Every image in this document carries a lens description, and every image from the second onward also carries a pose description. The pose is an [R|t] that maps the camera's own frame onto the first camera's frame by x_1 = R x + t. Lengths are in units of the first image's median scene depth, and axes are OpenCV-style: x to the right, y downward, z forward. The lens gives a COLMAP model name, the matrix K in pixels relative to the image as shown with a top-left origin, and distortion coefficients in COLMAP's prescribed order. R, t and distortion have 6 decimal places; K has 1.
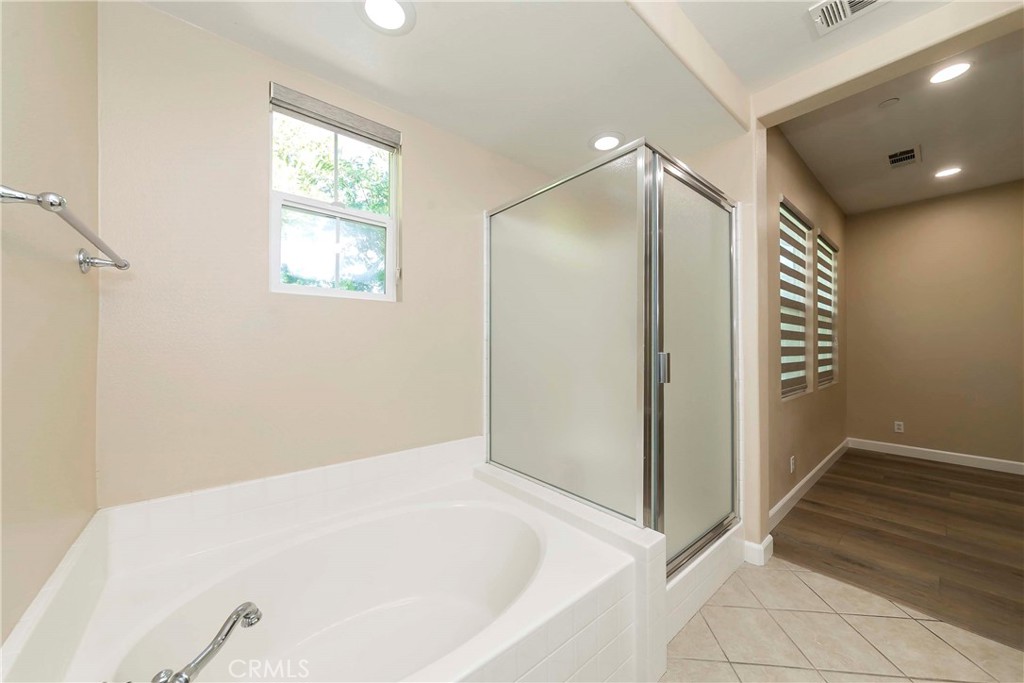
lens RADIAL K [[366.4, 0, 504.8], [0, 366.4, 345.1], [0, 0, 1]] dist [0.001491, 0.000887]
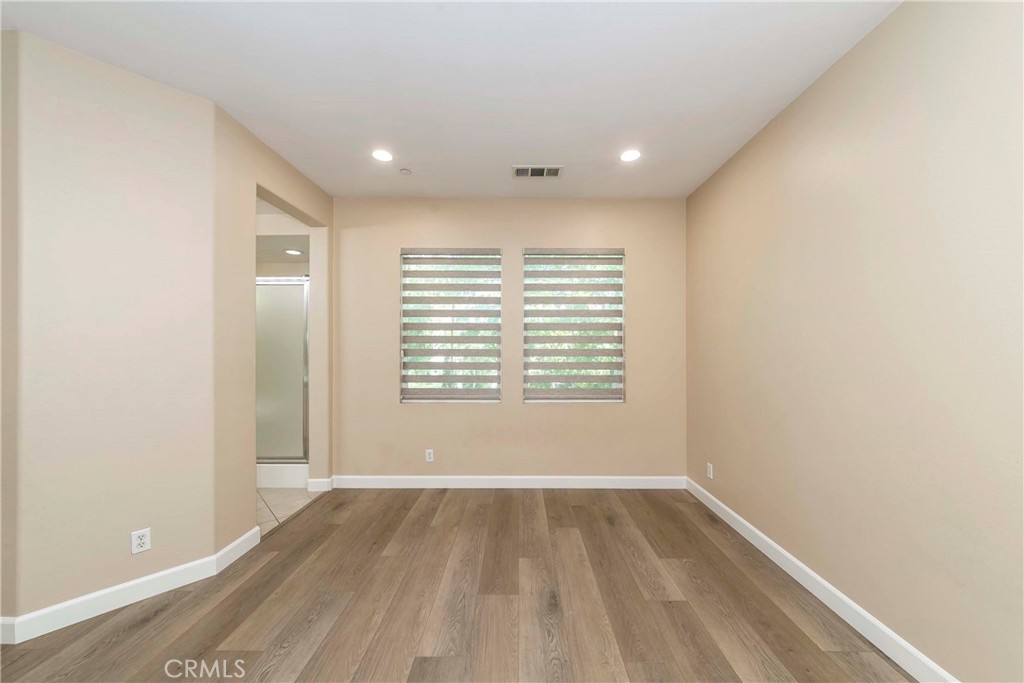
lens RADIAL K [[366.4, 0, 513.6], [0, 366.4, 343.9], [0, 0, 1]] dist [0.001491, 0.000887]
pose [[0.759733, -0.006989, -0.650197, 1.690278], [0.000399, 0.999947, -0.010282, -0.040249], [0.650235, 0.007552, 0.759696, 0.221003]]
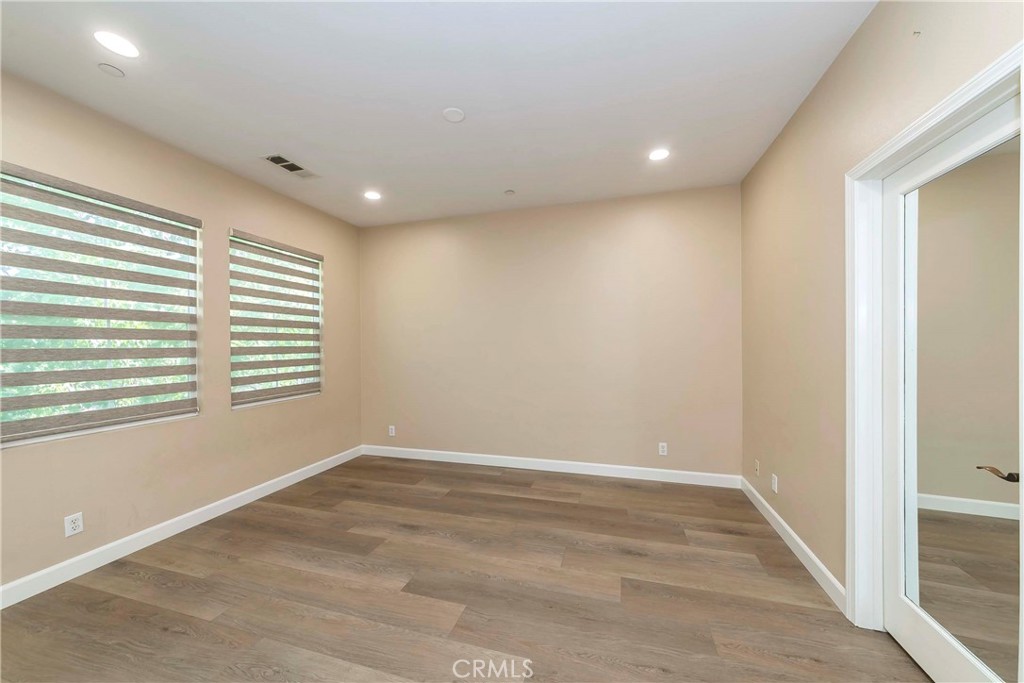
lens RADIAL K [[366.4, 0, 519.3], [0, 366.4, 349.2], [0, 0, 1]] dist [0.001491, 0.000887]
pose [[0.824135, -0.008829, 0.566325, 1.038494], [0.002416, 0.999924, 0.012073, -0.041039], [-0.566388, -0.008581, 0.824094, -0.133820]]
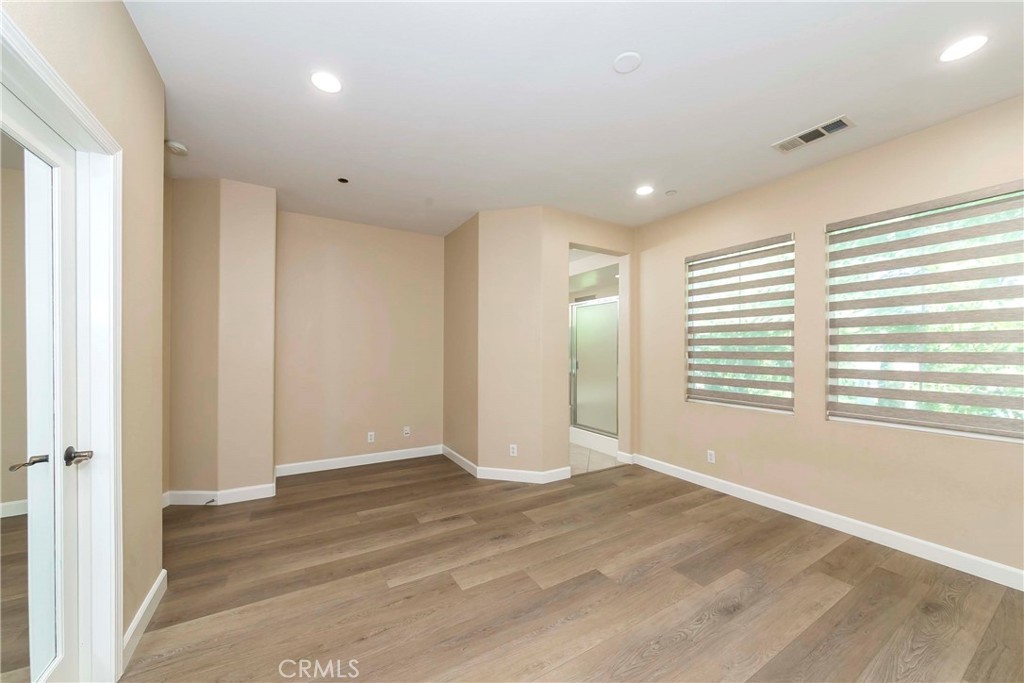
lens RADIAL K [[366.4, 0, 503.6], [0, 366.4, 346.3], [0, 0, 1]] dist [0.001491, 0.000887]
pose [[-0.173300, -0.010583, -0.984812, 2.012824], [0.001558, 0.999938, -0.011020, -0.040474], [0.984868, -0.003444, -0.173273, 0.482101]]
